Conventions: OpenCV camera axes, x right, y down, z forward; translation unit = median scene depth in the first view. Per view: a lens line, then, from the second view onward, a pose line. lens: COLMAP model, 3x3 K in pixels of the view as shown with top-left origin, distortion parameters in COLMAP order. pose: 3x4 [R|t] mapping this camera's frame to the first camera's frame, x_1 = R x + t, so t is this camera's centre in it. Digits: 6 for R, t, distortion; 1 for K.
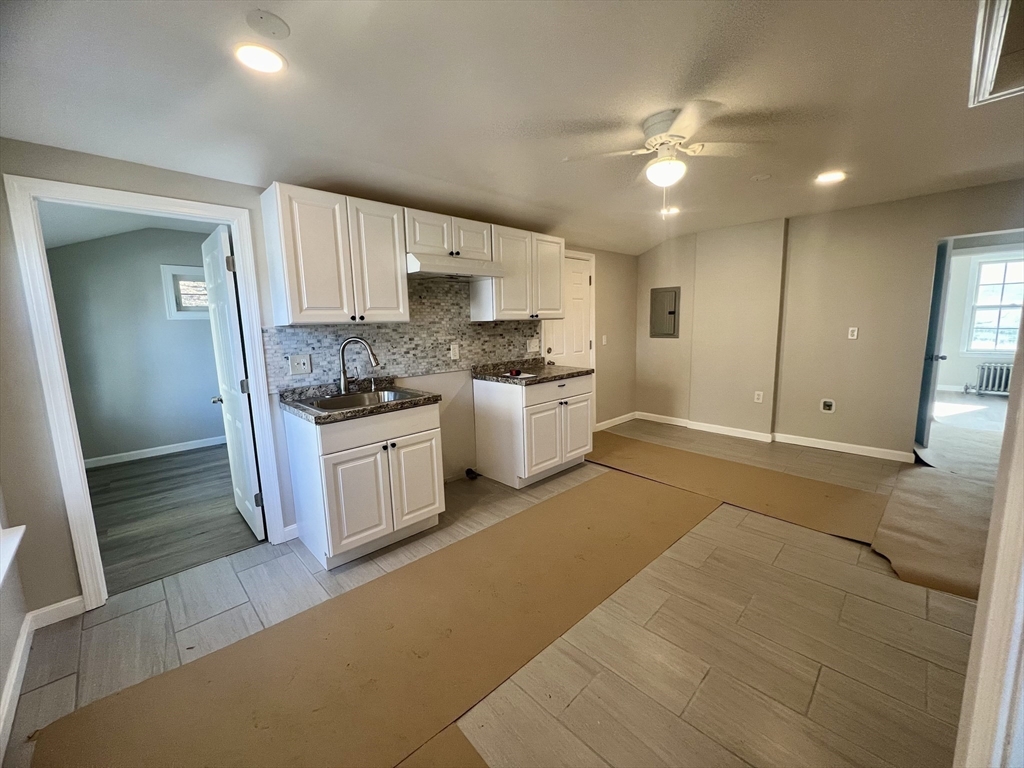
lens RADIAL K [[410.5, 0, 520.7], [0, 410.5, 381.4], [0, 0, 1]] dist [-0.001214, -0.000910]
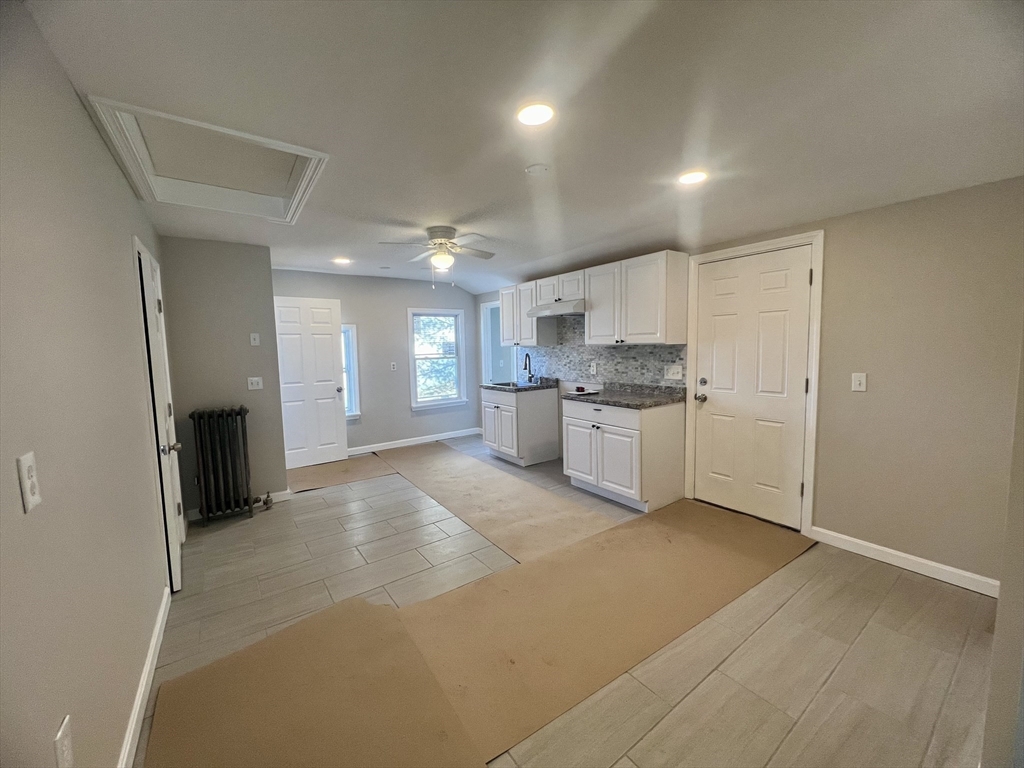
lens RADIAL K [[410.5, 0, 517.6], [0, 410.5, 383.0], [0, 0, 1]] dist [-0.001214, -0.000910]
pose [[-0.160111, 0.107577, -0.981220, 1.064659], [-0.128560, 0.983304, 0.128783, -0.150294], [0.978691, 0.146765, -0.143608, 0.885330]]
